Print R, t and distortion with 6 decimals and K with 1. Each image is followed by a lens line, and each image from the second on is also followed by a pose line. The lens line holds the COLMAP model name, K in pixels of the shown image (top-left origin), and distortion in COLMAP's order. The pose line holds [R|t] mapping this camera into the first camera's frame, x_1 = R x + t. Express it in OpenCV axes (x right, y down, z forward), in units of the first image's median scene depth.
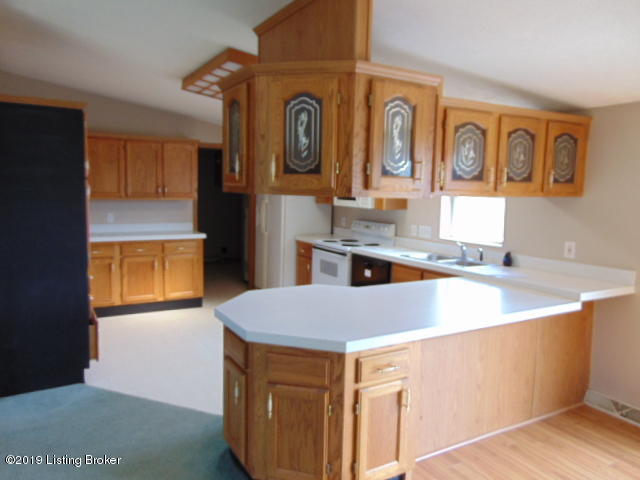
lens RADIAL K [[488.1, 0, 320.0], [0, 488.1, 240.0], [0, 0, 1]] dist [0.002723, 0.002692]
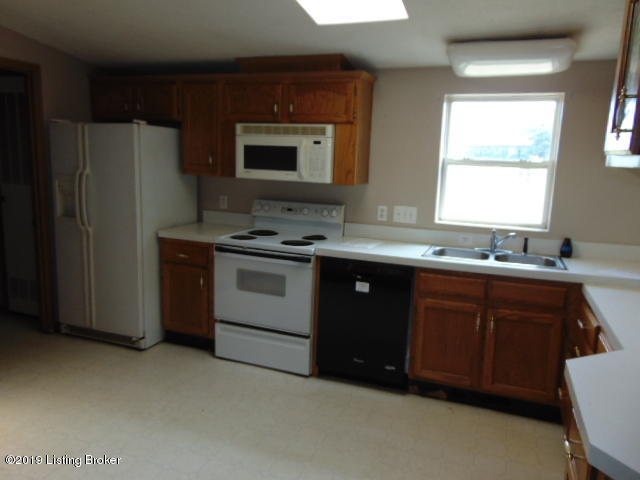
lens RADIAL K [[488.1, 0, 320.0], [0, 488.1, 240.0], [0, 0, 1]] dist [0.002723, 0.002692]
pose [[0.782612, -0.105236, 0.613550, -0.294212], [0.051677, 0.993188, 0.104436, -0.055722], [-0.620361, -0.050026, 0.782719, 0.473634]]
